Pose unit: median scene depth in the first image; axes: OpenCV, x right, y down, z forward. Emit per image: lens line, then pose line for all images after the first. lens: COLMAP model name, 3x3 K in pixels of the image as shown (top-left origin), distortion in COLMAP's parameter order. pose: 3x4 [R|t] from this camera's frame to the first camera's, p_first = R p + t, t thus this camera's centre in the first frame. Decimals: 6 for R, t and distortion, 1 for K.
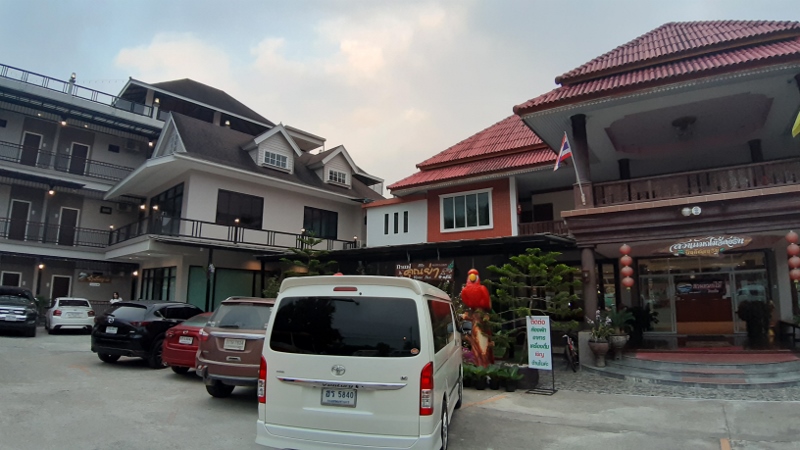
lens RADIAL K [[452.2, 0, 400.0], [0, 452.2, 225.0], [0, 0, 1]] dist [-0.111297, 0.000194]
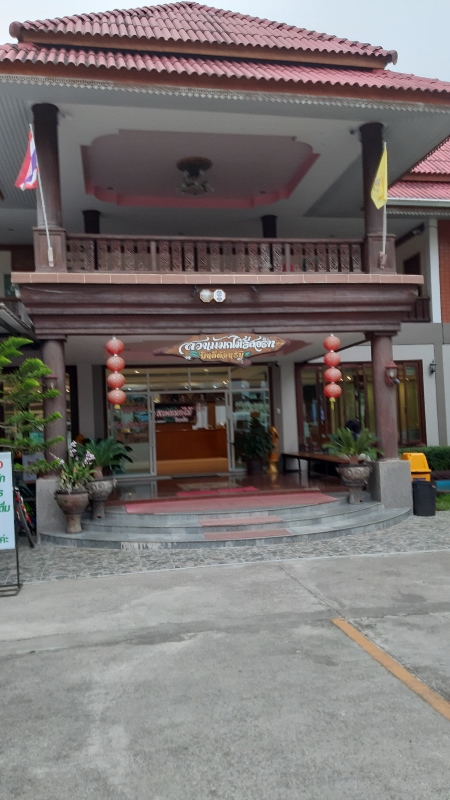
lens RADIAL K [[643.1, 0, 224.4], [0, 643.1, 419.5], [0, 0, 1]] dist [0.092205, -0.177337]
pose [[0.694914, -0.016456, 0.718904, -0.052571], [-0.078028, 0.992109, 0.098134, 0.059880], [-0.714847, -0.124290, 0.688147, 0.239864]]
